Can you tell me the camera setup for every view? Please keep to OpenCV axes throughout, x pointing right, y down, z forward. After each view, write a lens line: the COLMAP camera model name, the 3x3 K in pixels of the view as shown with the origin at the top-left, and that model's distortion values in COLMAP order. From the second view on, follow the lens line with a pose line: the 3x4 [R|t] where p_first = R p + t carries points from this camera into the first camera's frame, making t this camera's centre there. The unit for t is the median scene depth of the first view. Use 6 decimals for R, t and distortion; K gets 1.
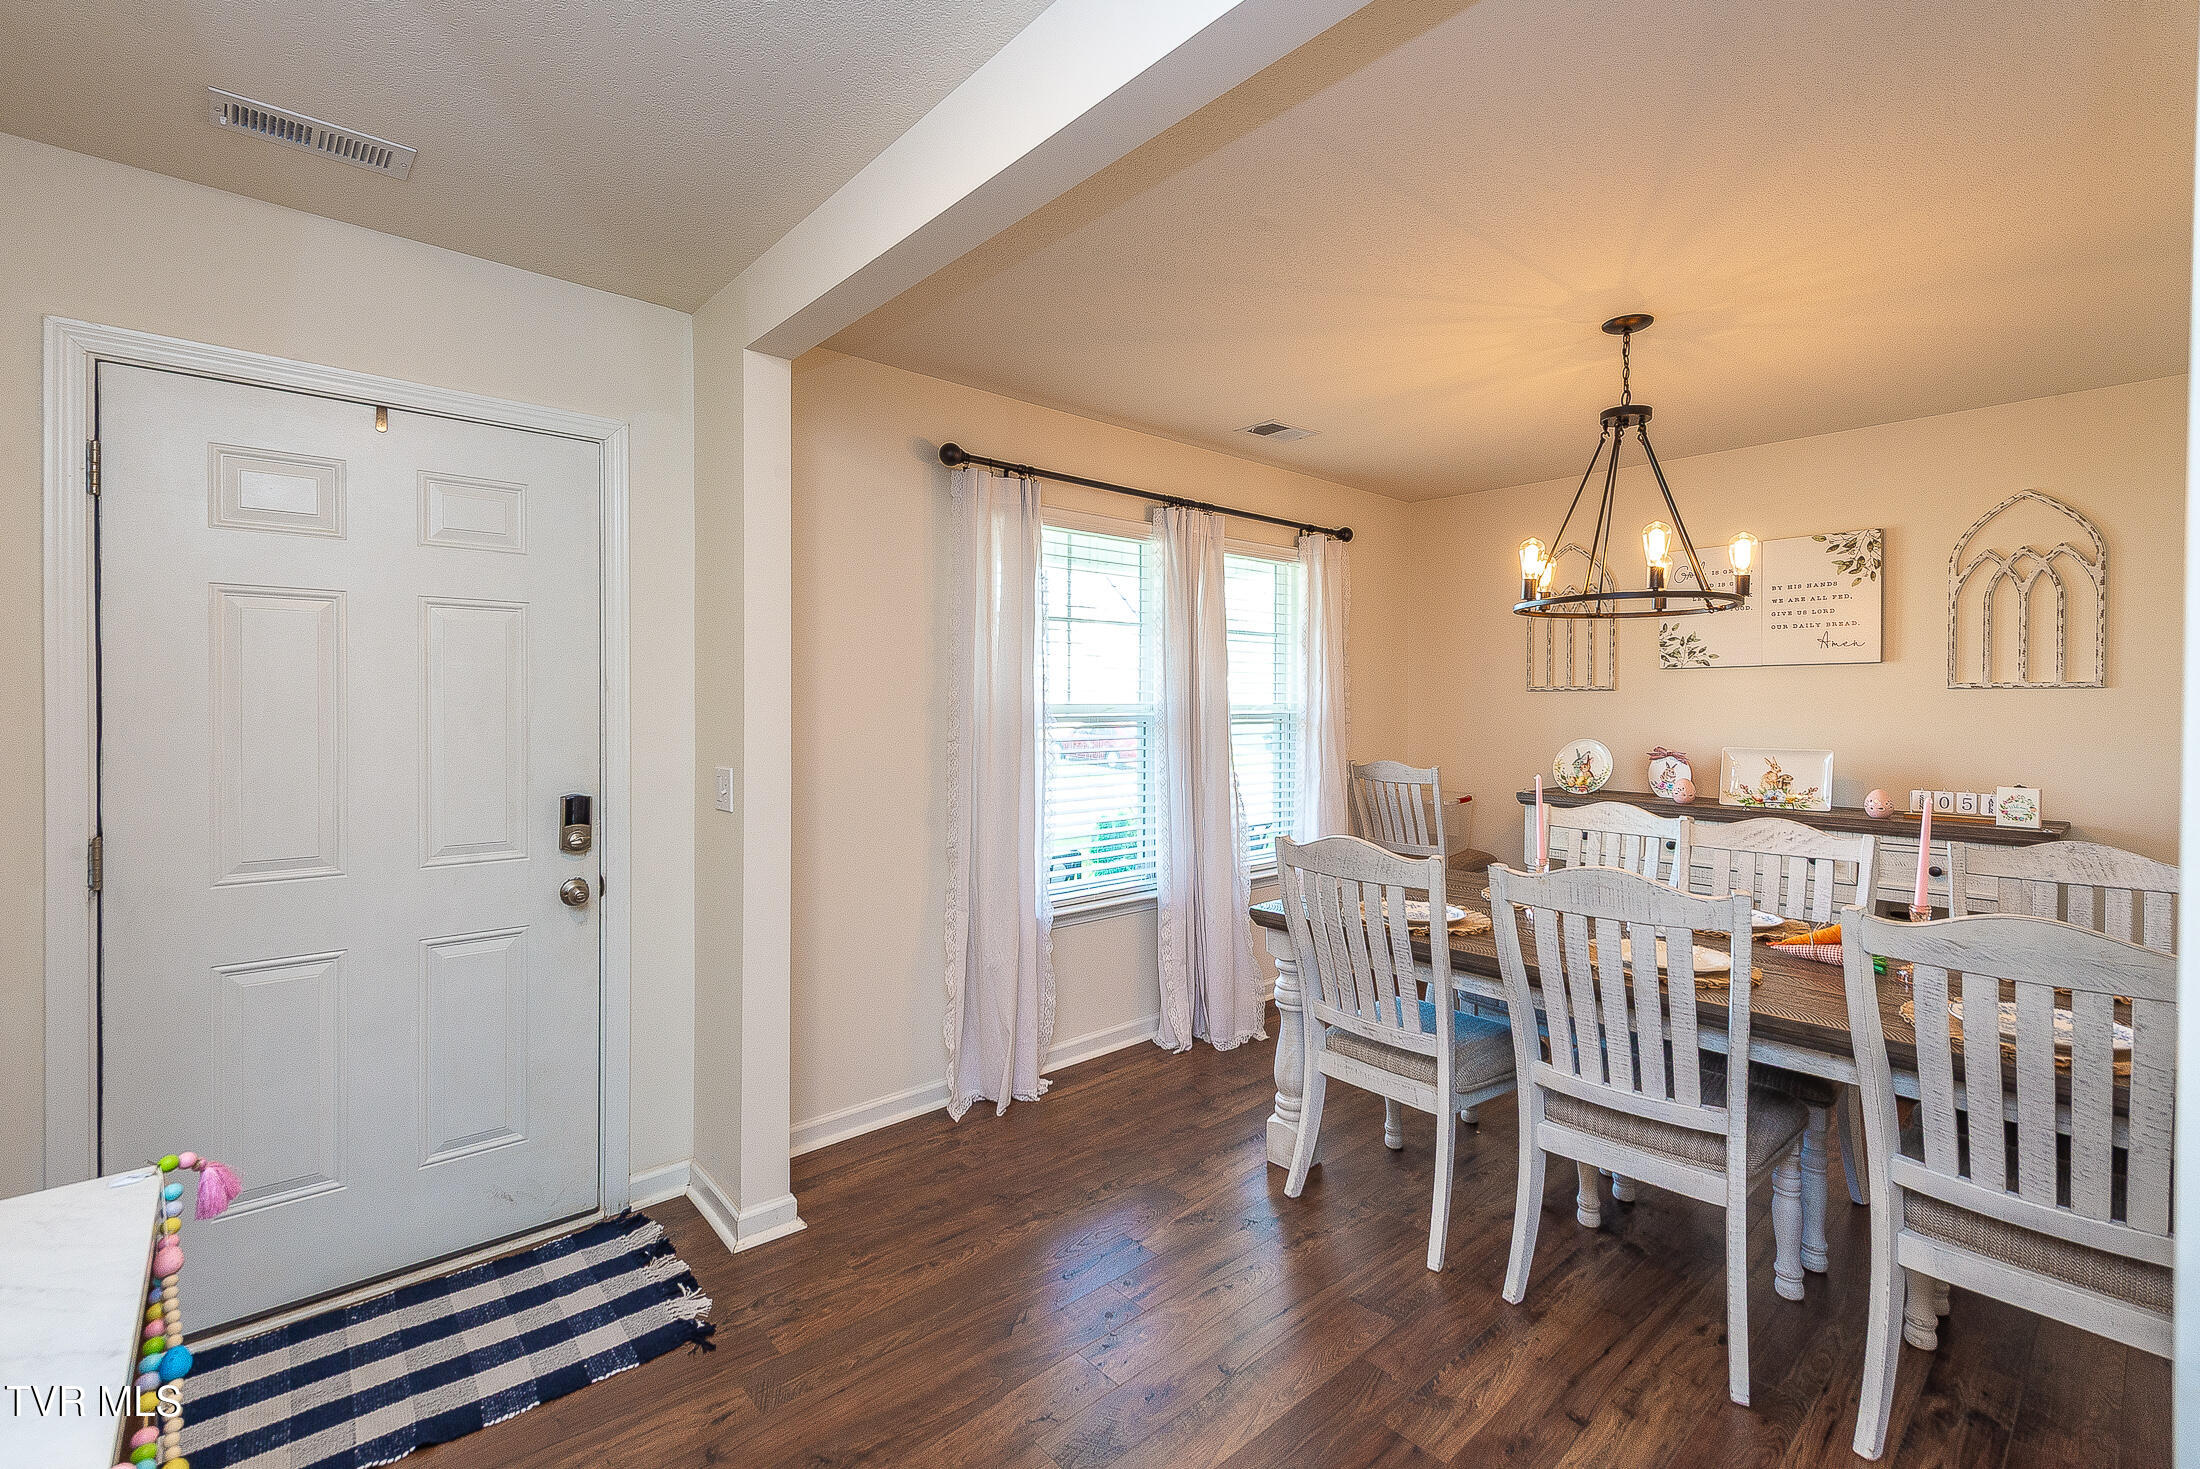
lens RADIAL K [[975.3, 0, 1098.5], [0, 975.3, 716.3], [0, 0, 1]] dist [-0.000286, 0.000036]
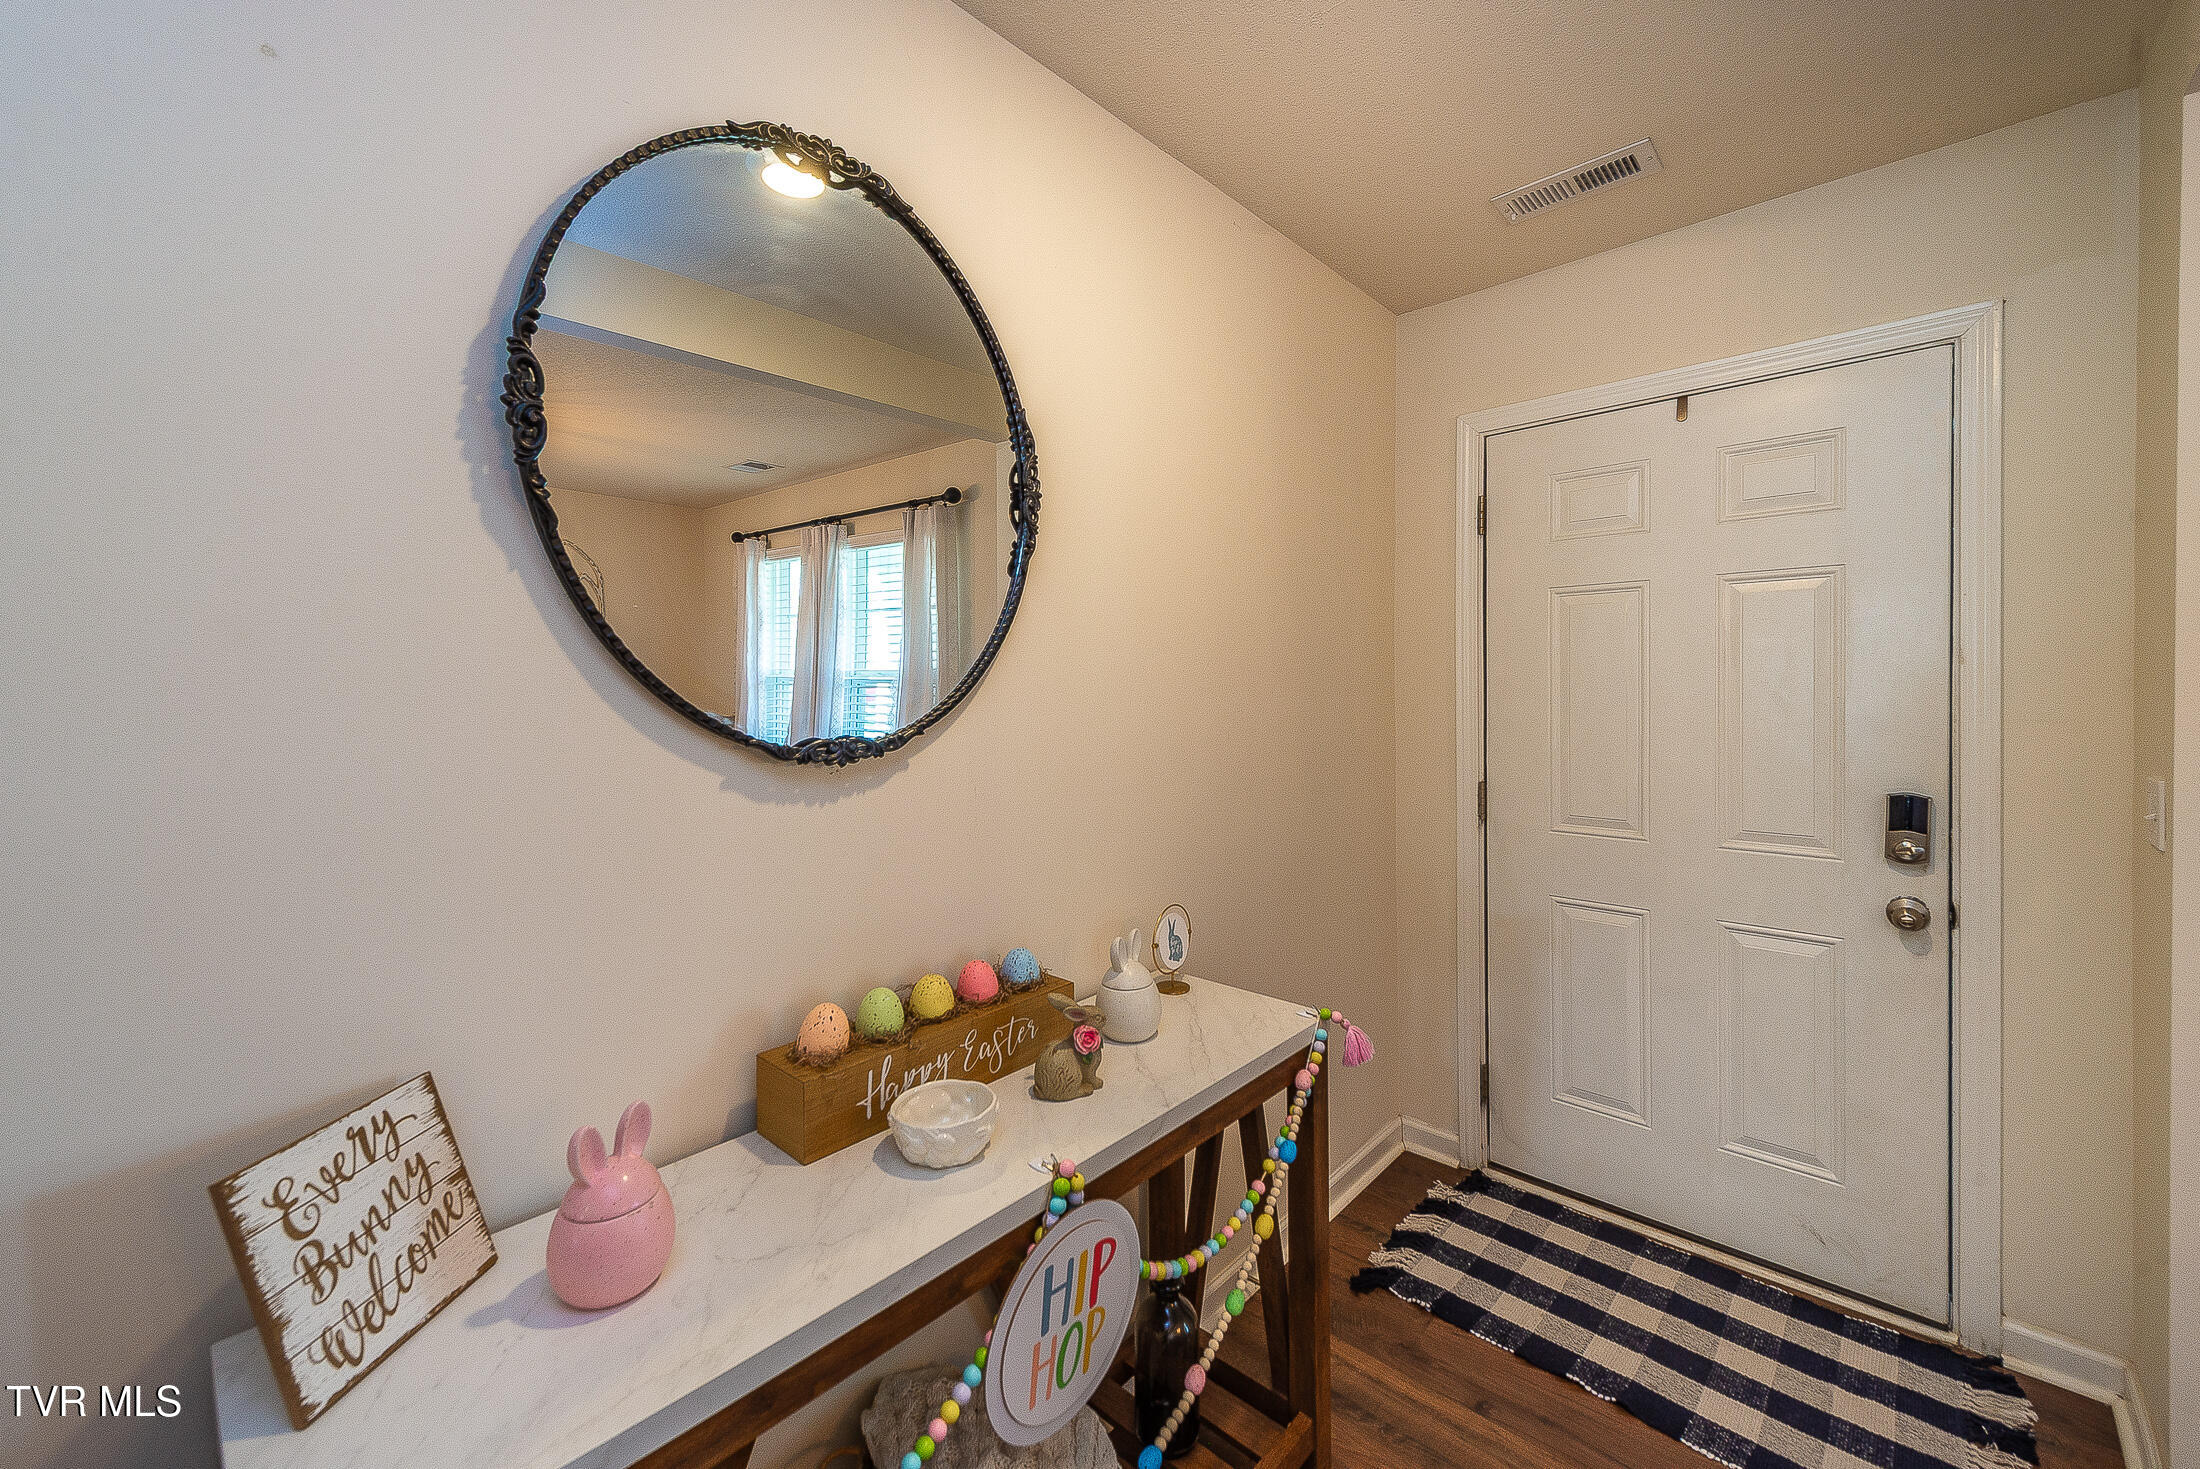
lens RADIAL K [[864.4, 0, 1077.8], [0, 864.4, 701.0], [0, 0, 1]] dist [0.000219, -0.000056]
pose [[0.083249, 0.009778, -0.996481, 0.125021], [-0.003675, 0.999948, 0.009505, -0.000443], [0.996522, 0.002871, 0.083280, 0.272286]]
